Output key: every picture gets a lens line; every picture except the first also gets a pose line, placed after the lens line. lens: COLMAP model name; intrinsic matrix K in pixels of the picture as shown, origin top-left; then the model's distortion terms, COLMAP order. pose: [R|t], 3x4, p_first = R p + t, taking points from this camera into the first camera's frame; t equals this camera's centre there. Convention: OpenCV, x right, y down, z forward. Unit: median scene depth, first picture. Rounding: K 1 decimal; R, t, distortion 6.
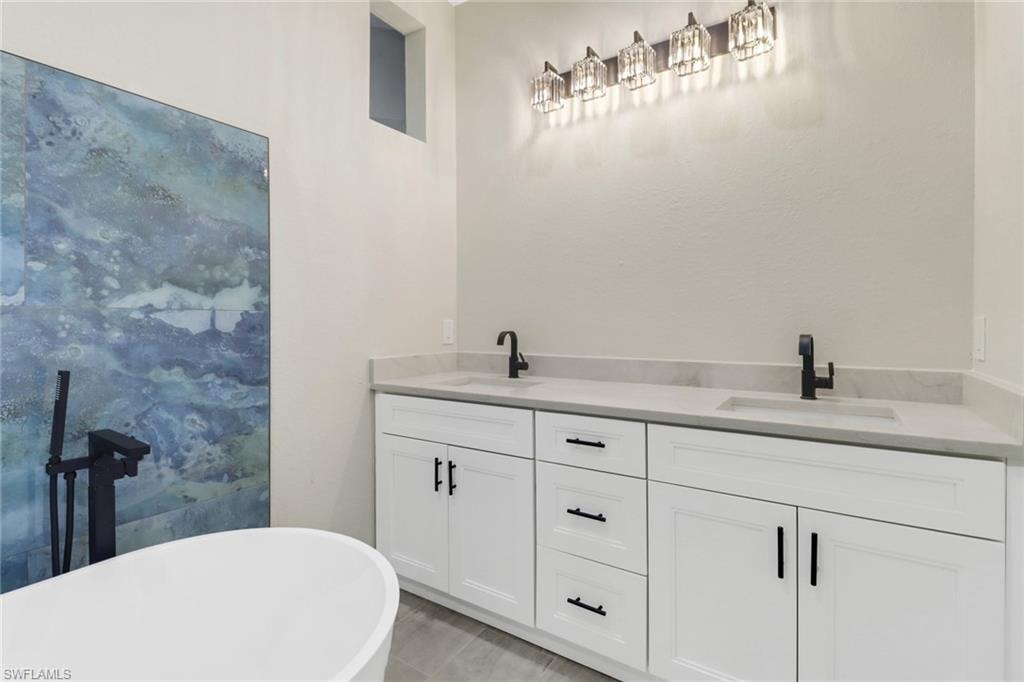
lens RADIAL K [[490.5, 0, 512.6], [0, 490.5, 320.0], [0, 0, 1]] dist [0.013906, -0.007706]
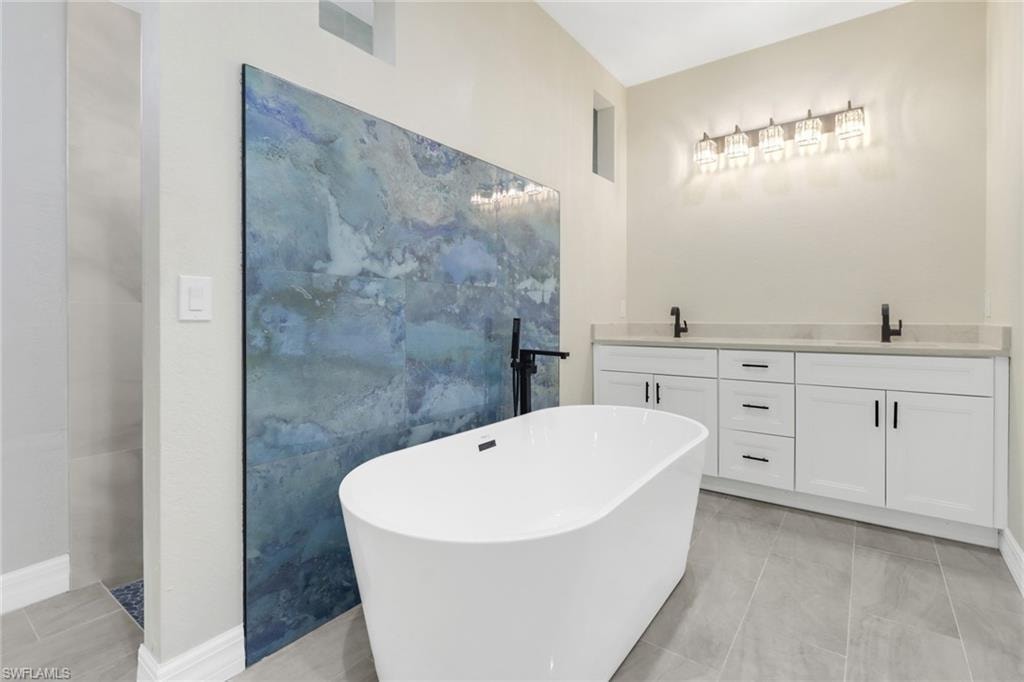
lens RADIAL K [[474.0, 0, 524.3], [0, 474.0, 315.8], [0, 0, 1]] dist [0.001410, -0.000588]
pose [[0.998381, -0.000183, -0.056872, -0.564800], [0.000549, 0.999979, 0.006425, 0.058087], [0.056870, -0.006446, 0.998361, -0.721204]]
